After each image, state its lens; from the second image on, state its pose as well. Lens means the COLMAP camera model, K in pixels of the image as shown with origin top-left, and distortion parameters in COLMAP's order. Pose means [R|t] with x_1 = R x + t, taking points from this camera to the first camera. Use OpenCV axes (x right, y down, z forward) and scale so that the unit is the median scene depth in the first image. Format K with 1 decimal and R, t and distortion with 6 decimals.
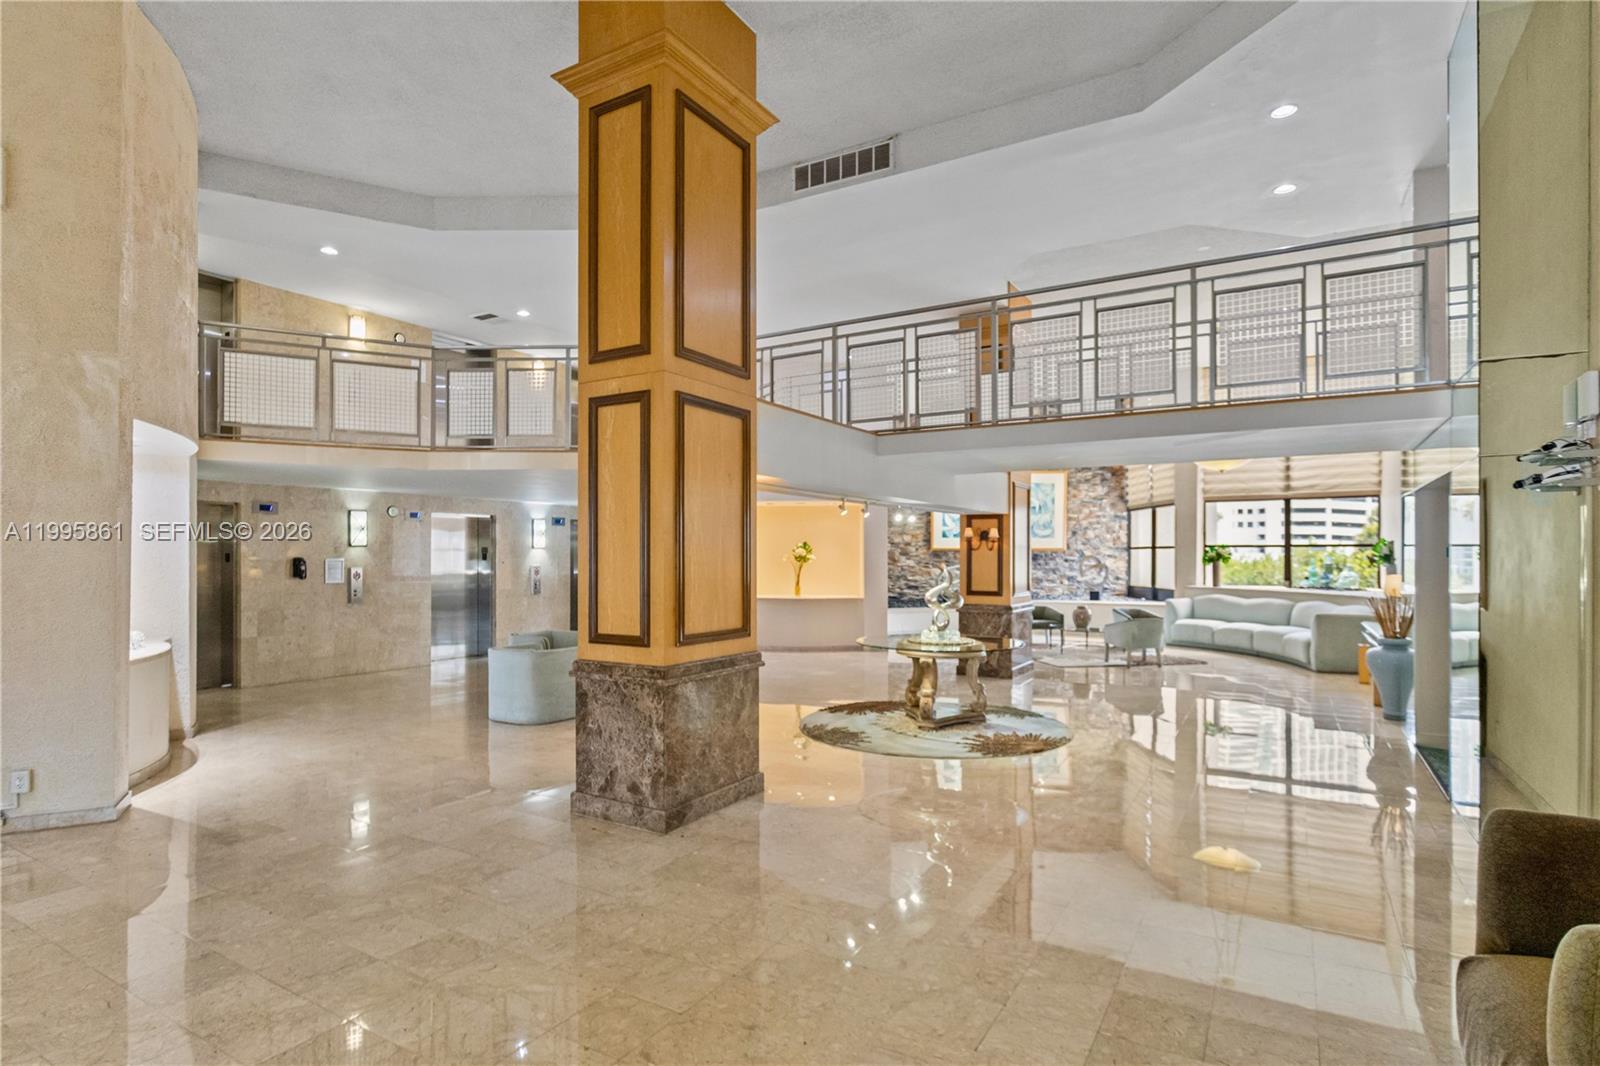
lens RADIAL K [[821.2, 0, 802.8], [0, 821.2, 561.2], [0, 0, 1]] dist [-0.002954, 0.004845]
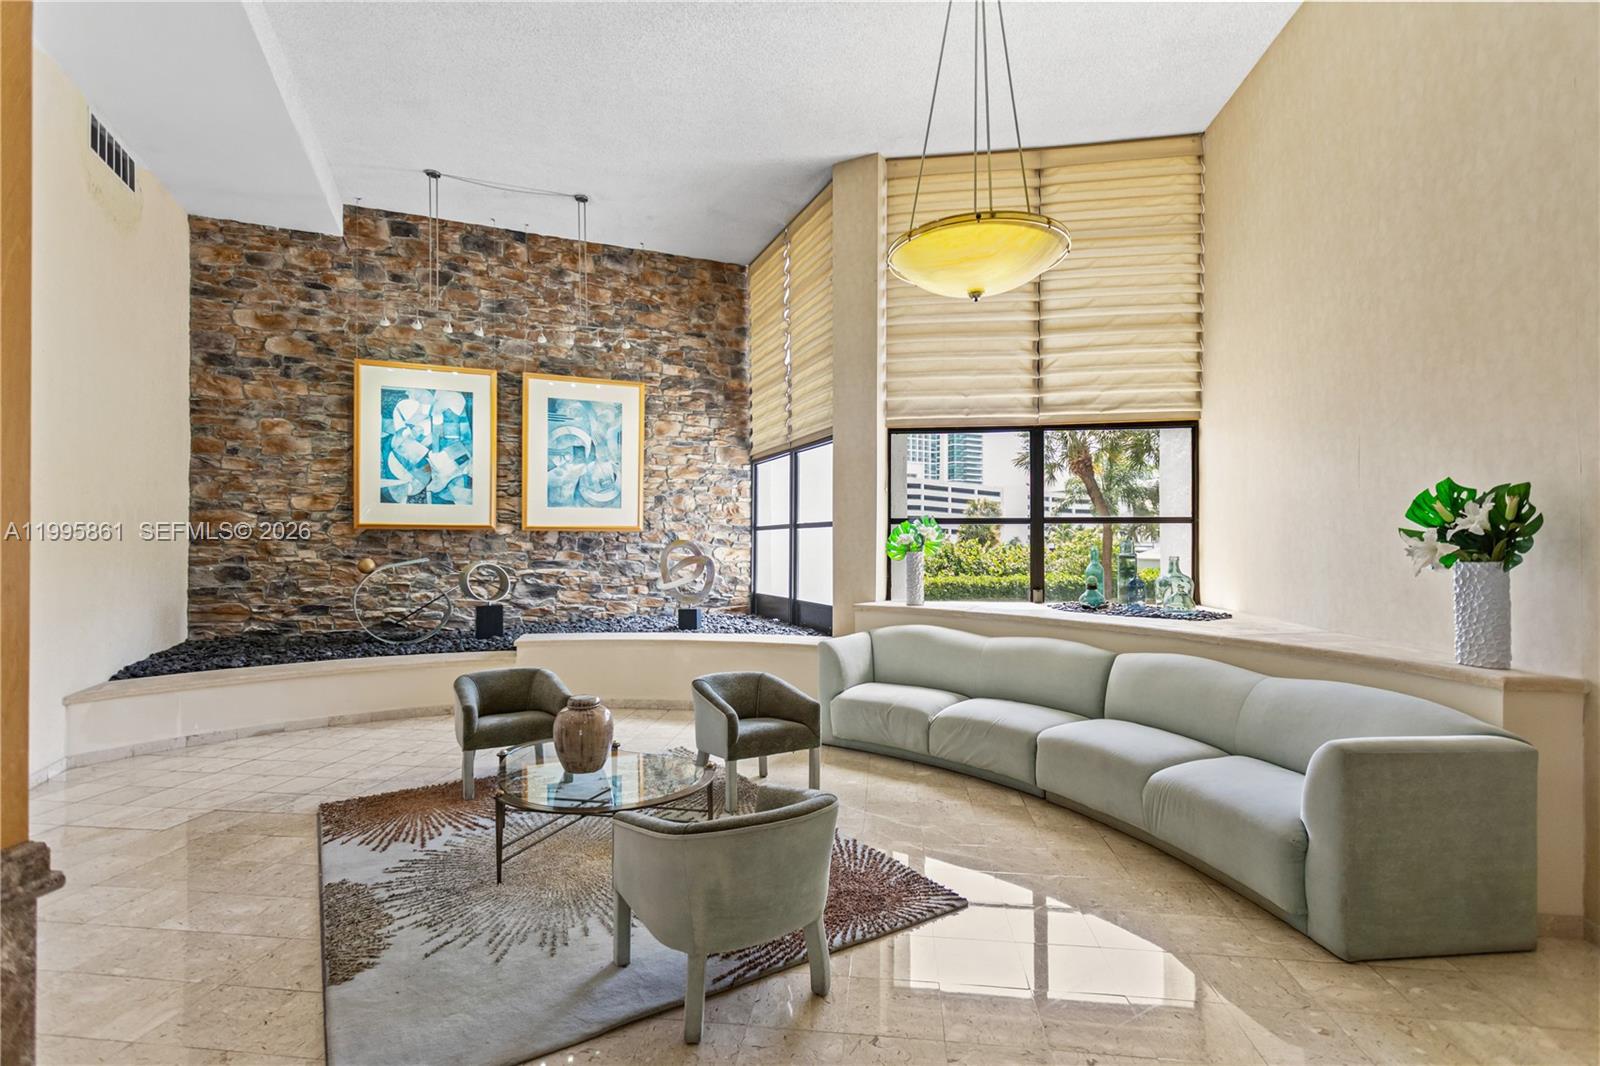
lens RADIAL K [[764.8, 0, 794.4], [0, 764.8, 543.3], [0, 0, 1]] dist [0.008604, 0.000593]
pose [[0.919376, 0.000463, 0.393379, 0.215157], [0.002770, 0.999967, -0.007650, -0.001143], [-0.393370, 0.008123, 0.919344, 0.503096]]
